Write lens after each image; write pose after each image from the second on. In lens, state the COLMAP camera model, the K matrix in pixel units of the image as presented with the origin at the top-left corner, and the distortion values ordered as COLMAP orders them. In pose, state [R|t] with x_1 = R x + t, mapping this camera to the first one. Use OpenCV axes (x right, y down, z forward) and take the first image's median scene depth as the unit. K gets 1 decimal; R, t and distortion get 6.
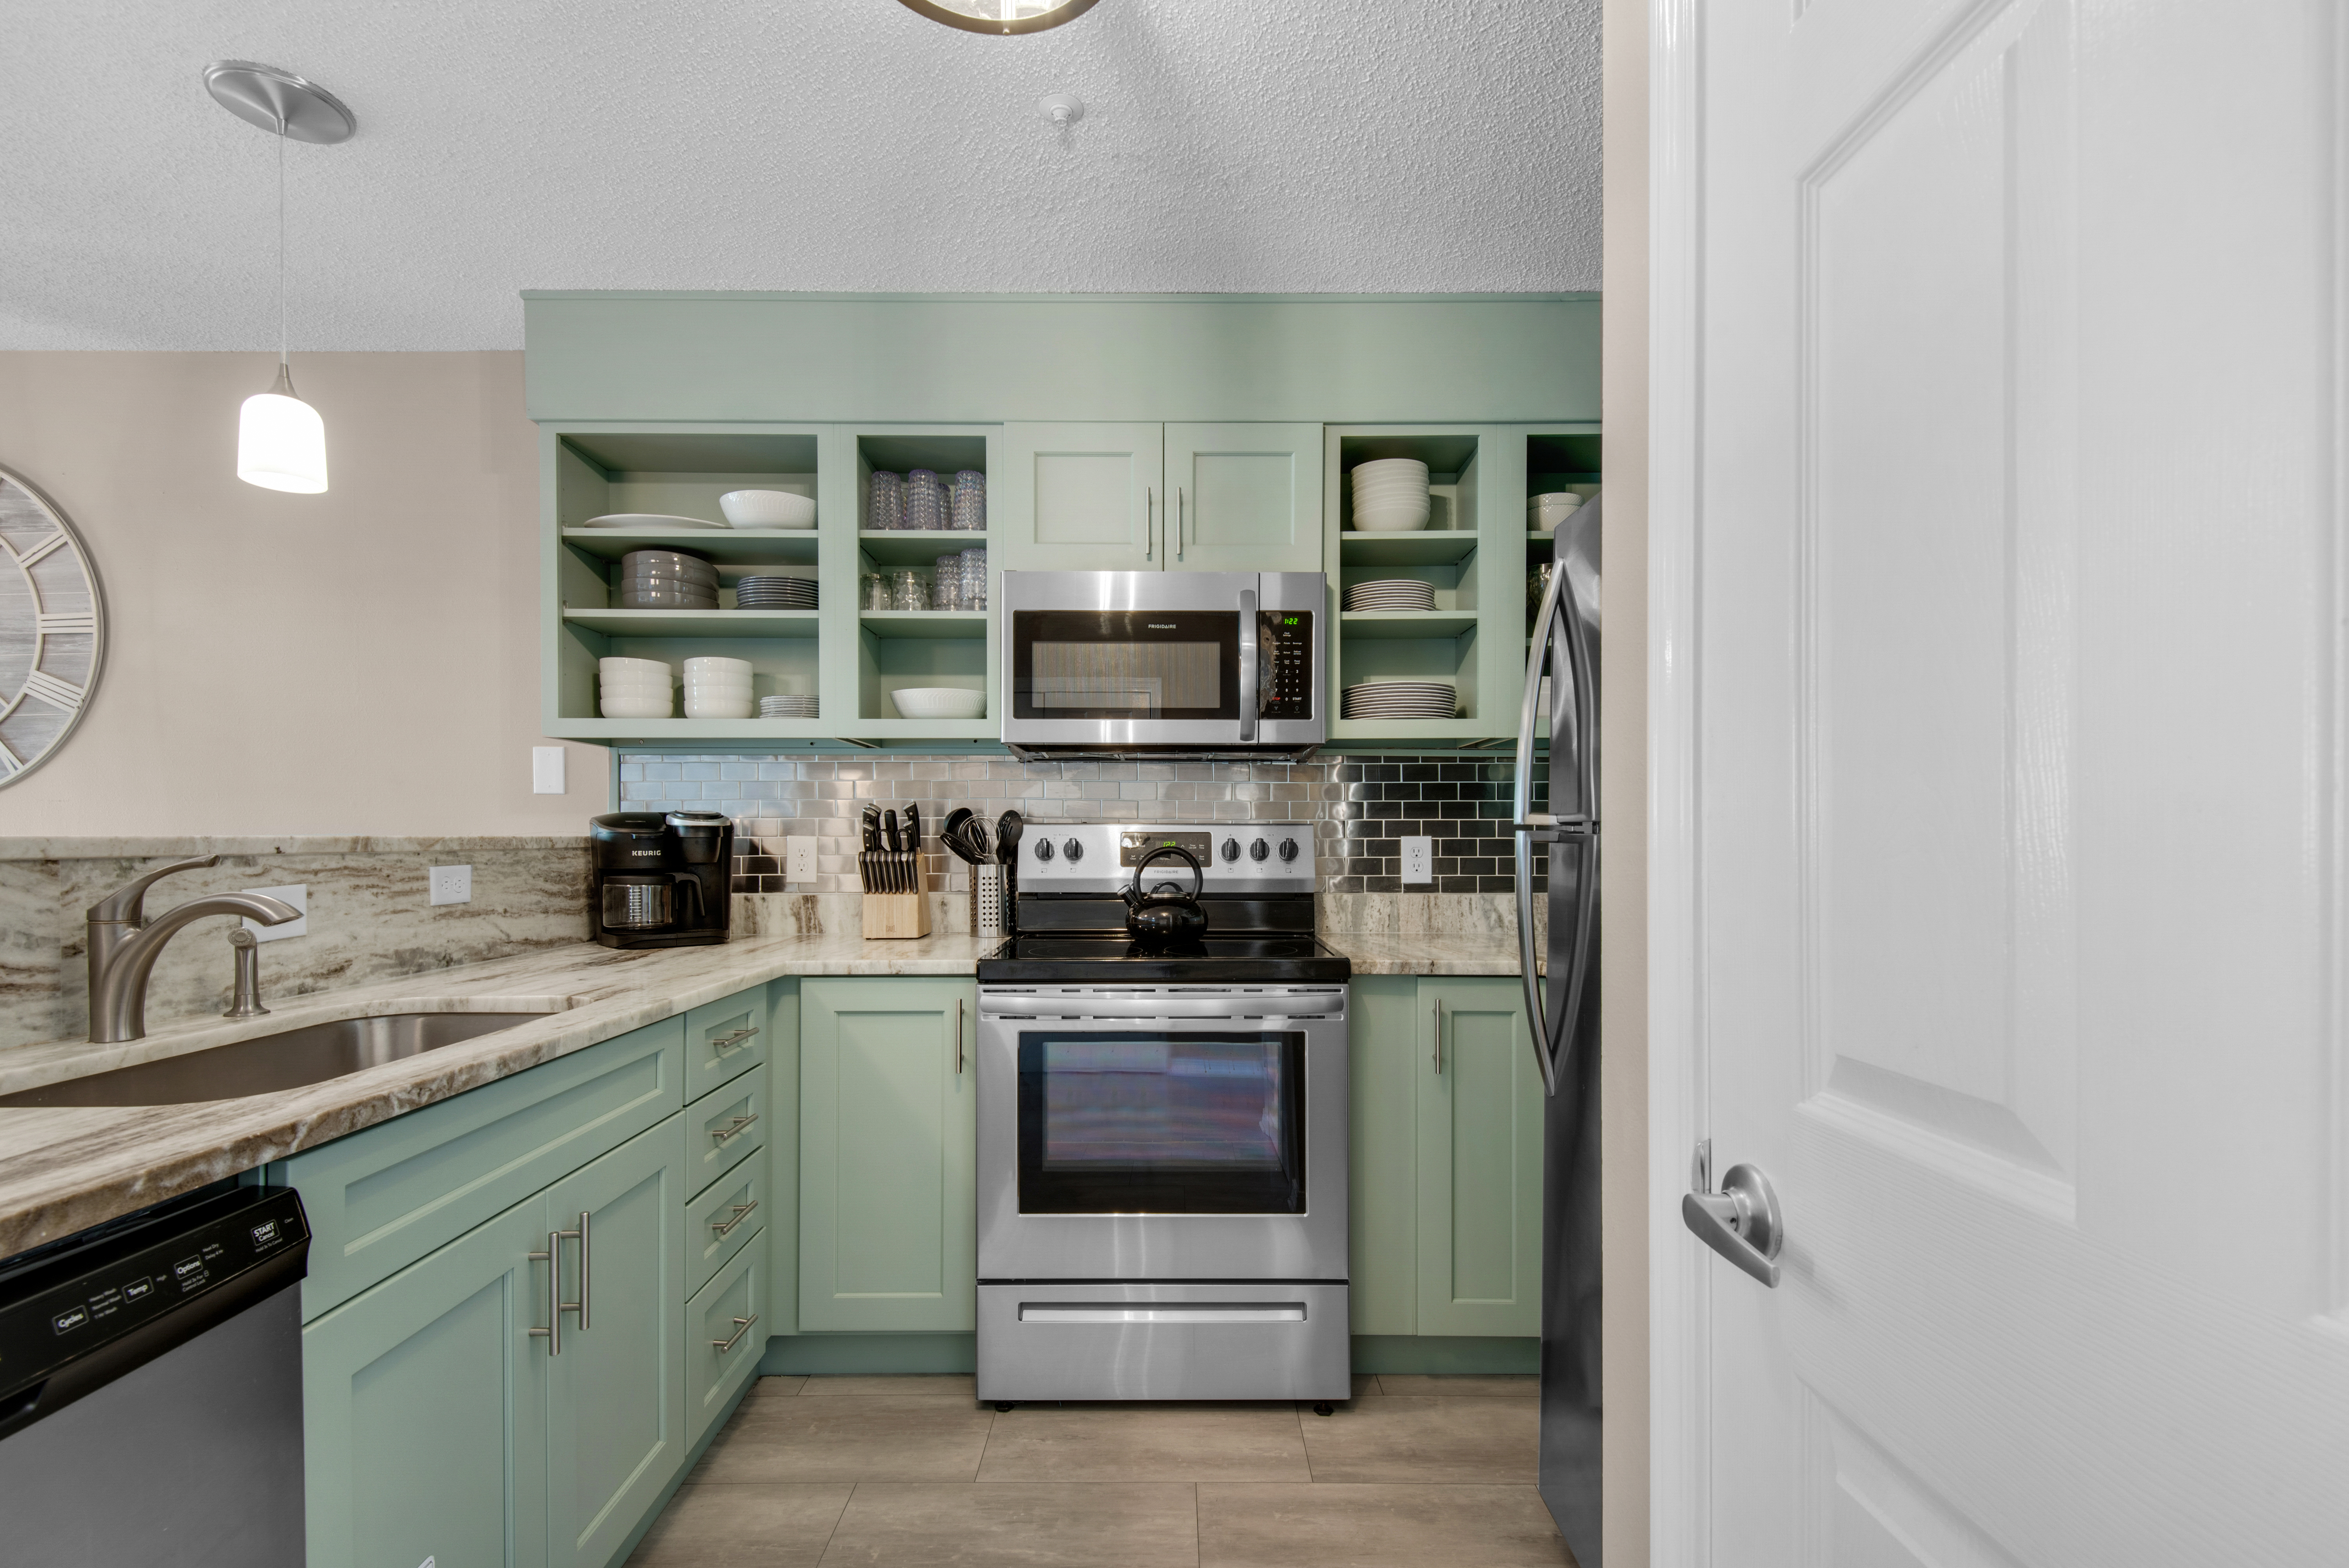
lens RADIAL K [[1076.1, 0, 1165.1], [0, 1076.1, 809.1], [0, 0, 1]] dist [-0.000948, -0.000358]
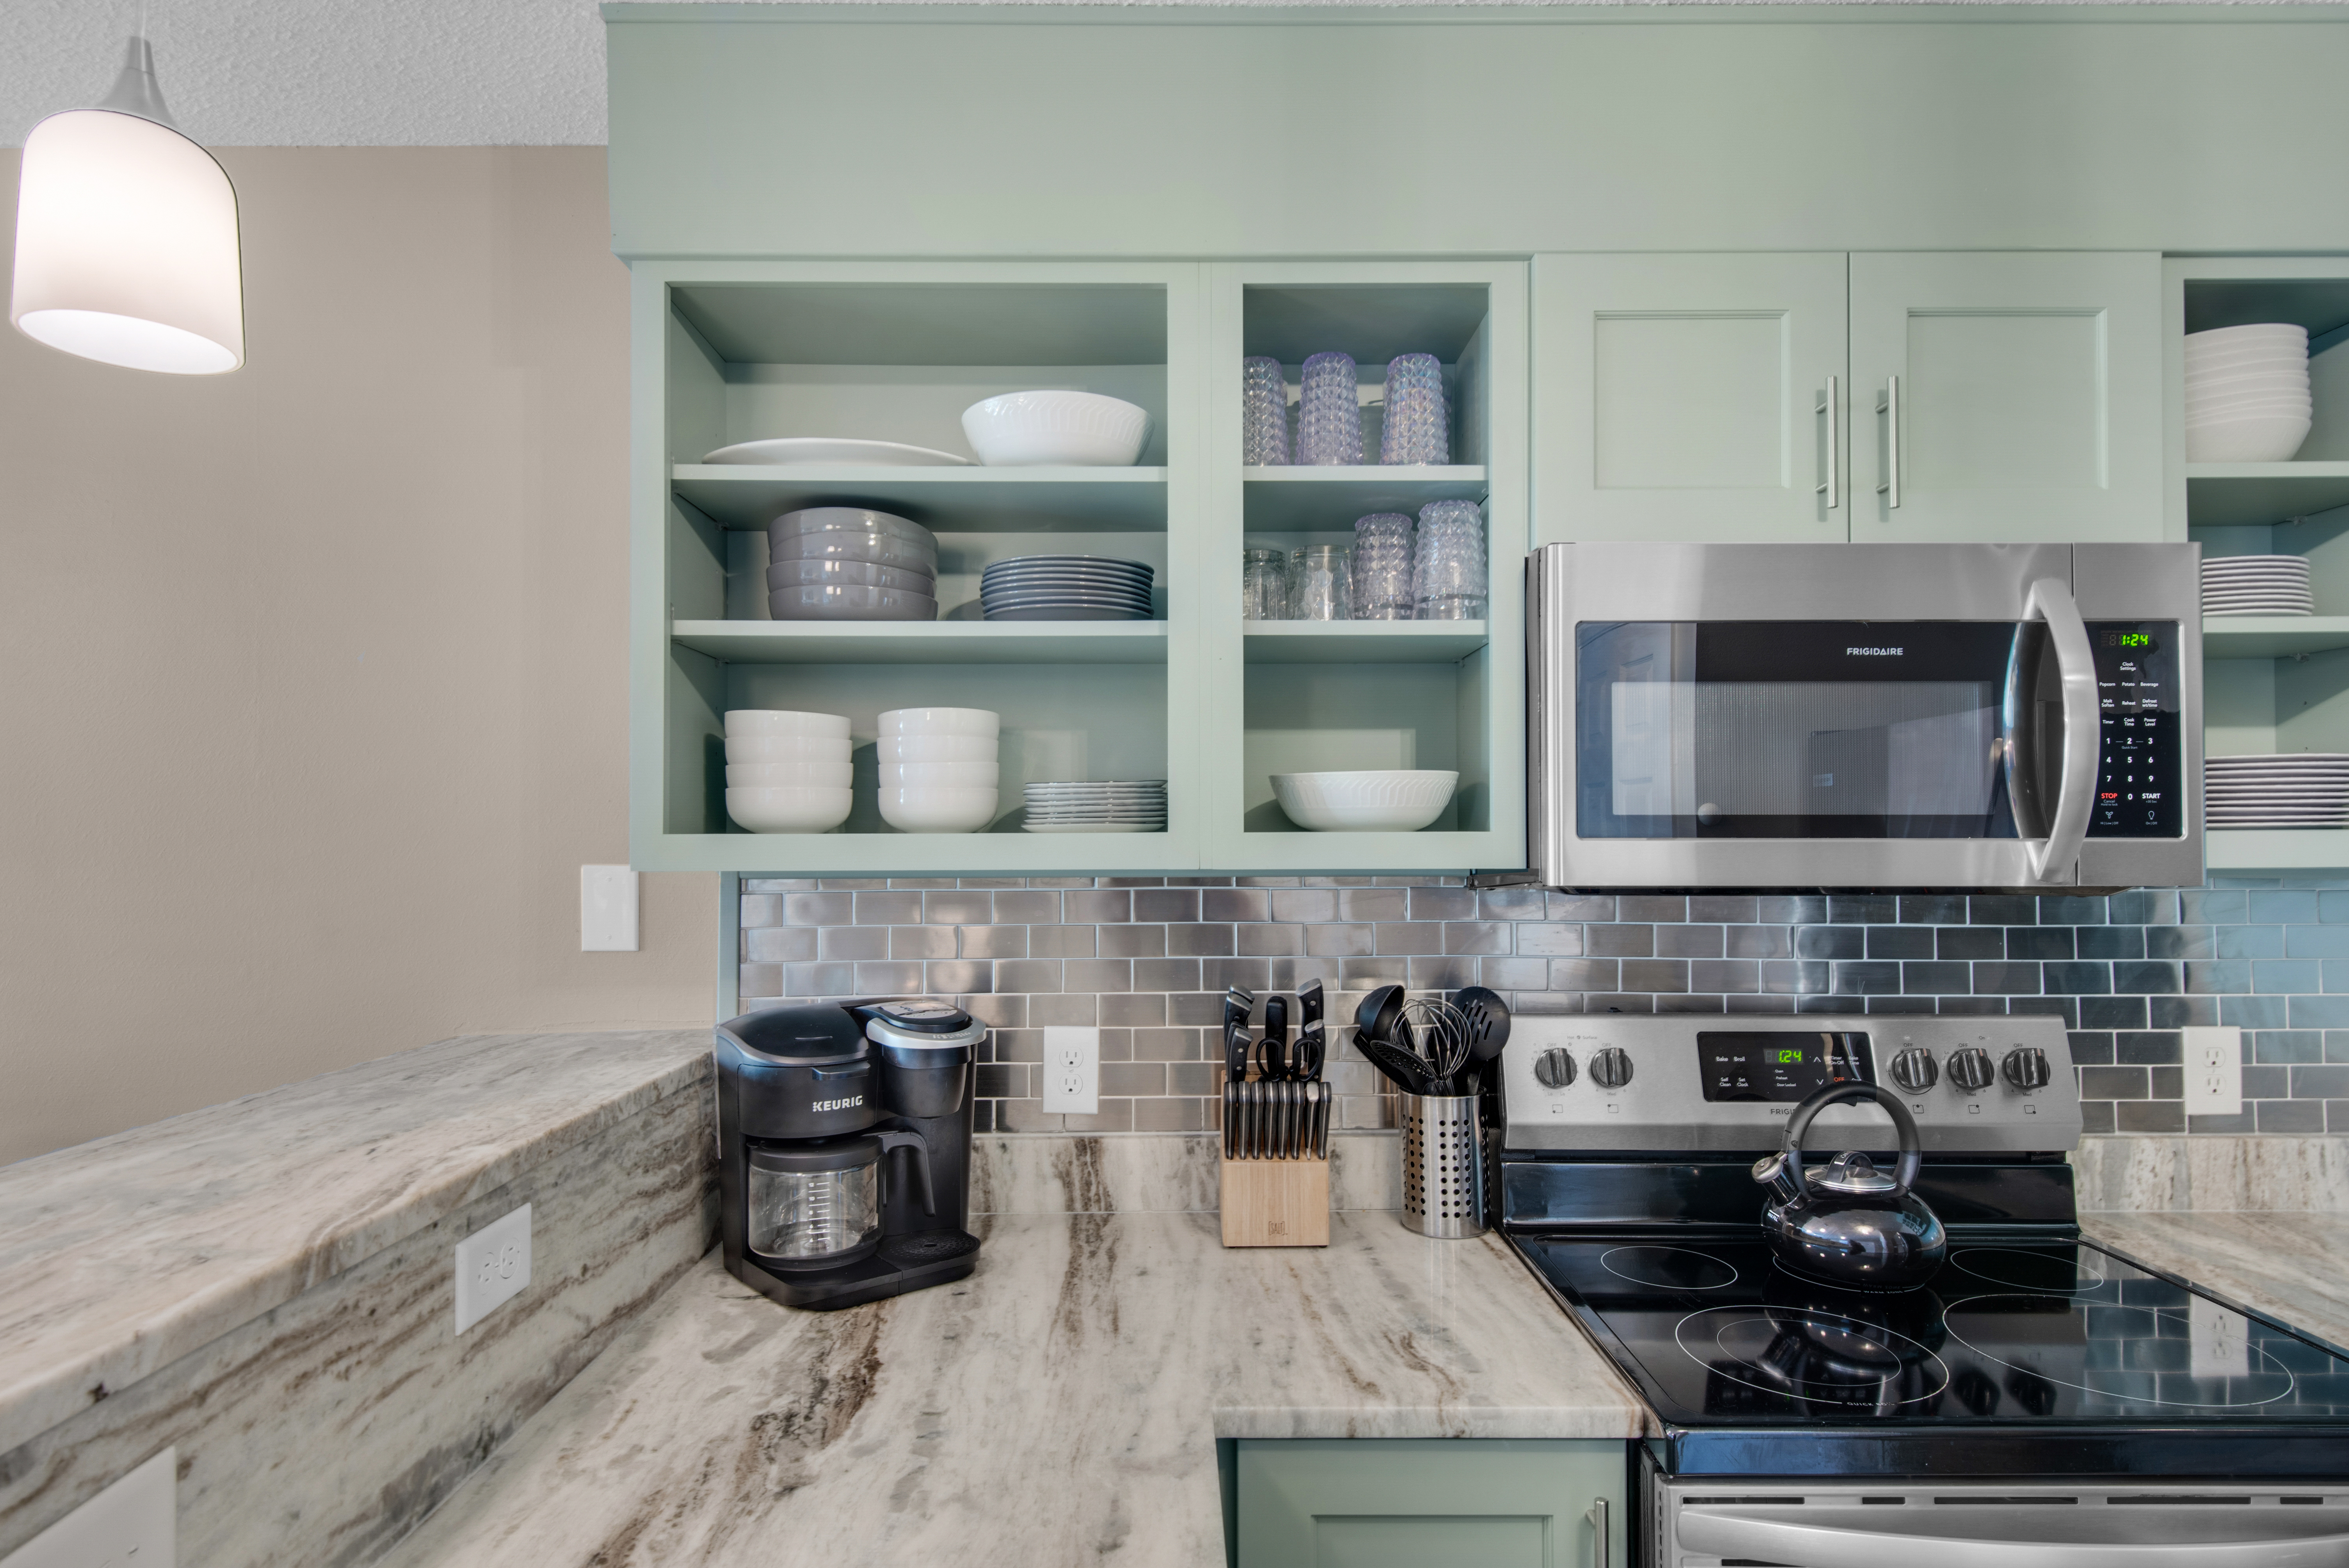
lens RADIAL K [[1318.8, 0, 1178.1], [0, 1318.8, 773.5], [0, 0, 1]] dist [0.017365, -0.003225]
pose [[0.999881, -0.003169, -0.015080, -0.304886], [0.002719, 0.999554, -0.029744, -0.092991], [0.015168, 0.029700, 0.999444, 0.369365]]
